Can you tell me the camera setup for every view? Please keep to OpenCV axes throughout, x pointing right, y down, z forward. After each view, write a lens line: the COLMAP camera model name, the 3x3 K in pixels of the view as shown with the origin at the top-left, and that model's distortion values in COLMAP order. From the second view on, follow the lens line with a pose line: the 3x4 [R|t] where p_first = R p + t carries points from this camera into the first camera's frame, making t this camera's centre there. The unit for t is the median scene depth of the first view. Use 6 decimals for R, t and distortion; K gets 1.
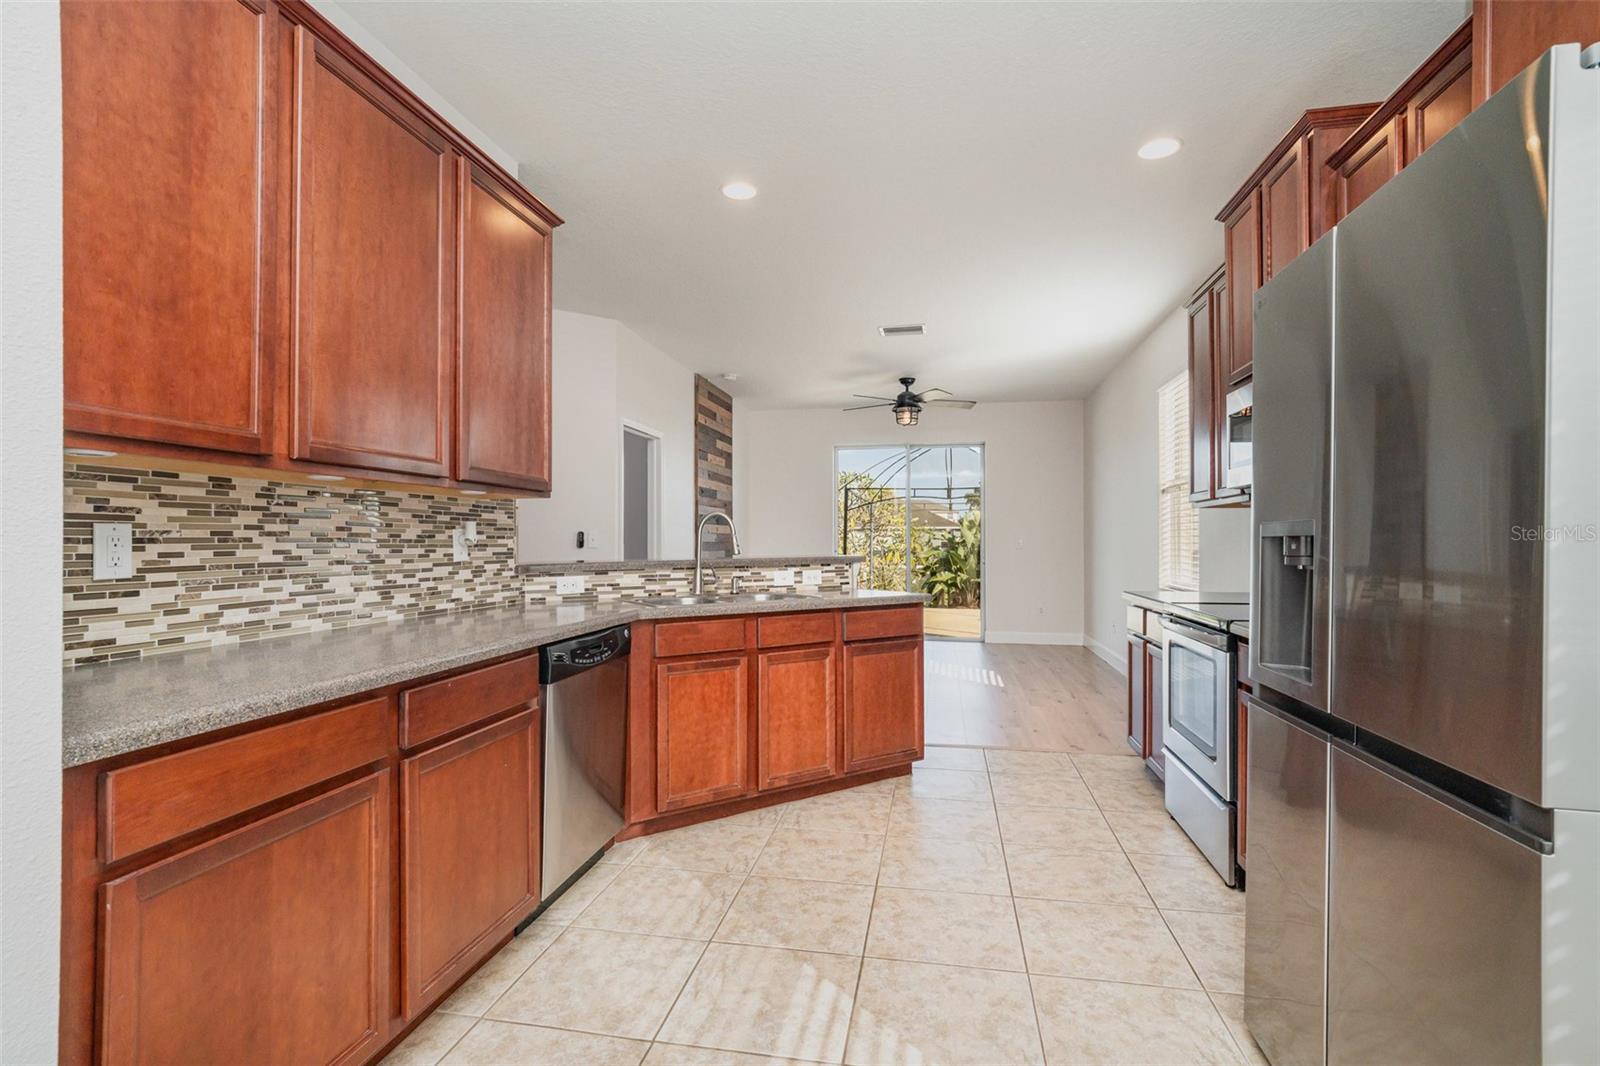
lens RADIAL K [[769.8, 0, 799.3], [0, 769.8, 538.7], [0, 0, 1]] dist [-0.004249, 0.000103]
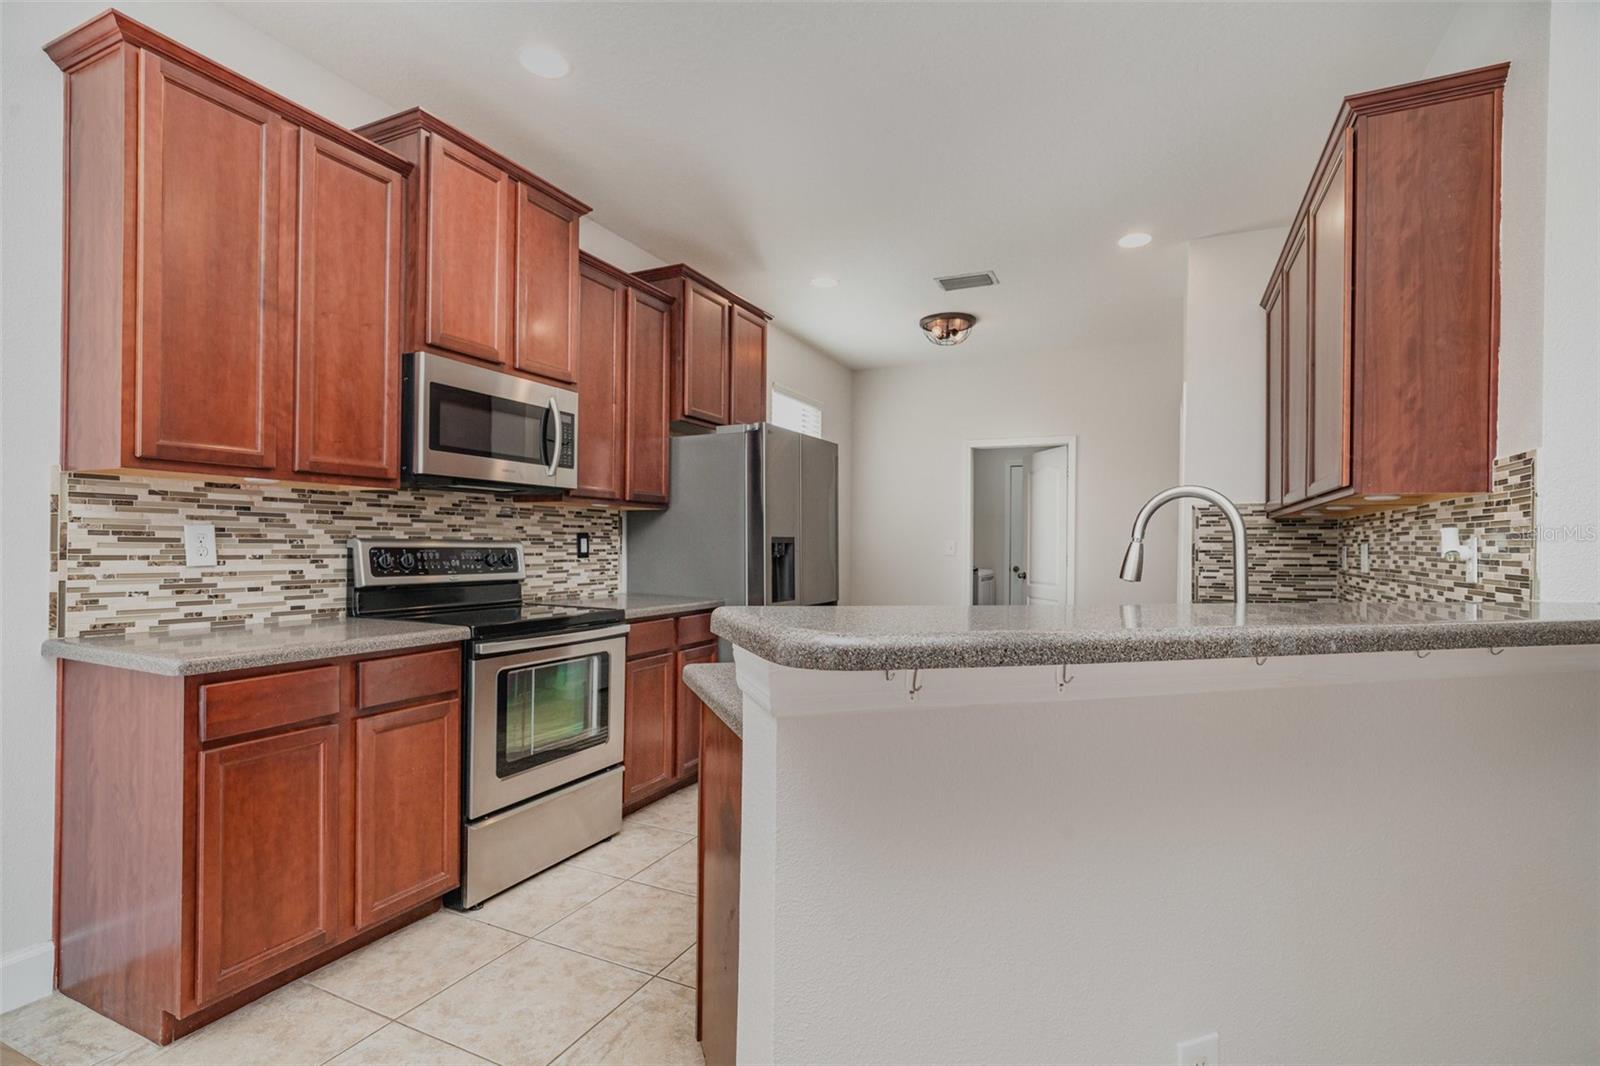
lens RADIAL K [[769.8, 0, 791.4], [0, 769.8, 537.8], [0, 0, 1]] dist [-0.004249, 0.000103]
pose [[-0.965511, -0.011110, 0.260124, -0.004134], [-0.014326, 0.999843, -0.010473, 0.003163], [-0.259967, -0.013838, -0.965518, 1.713314]]
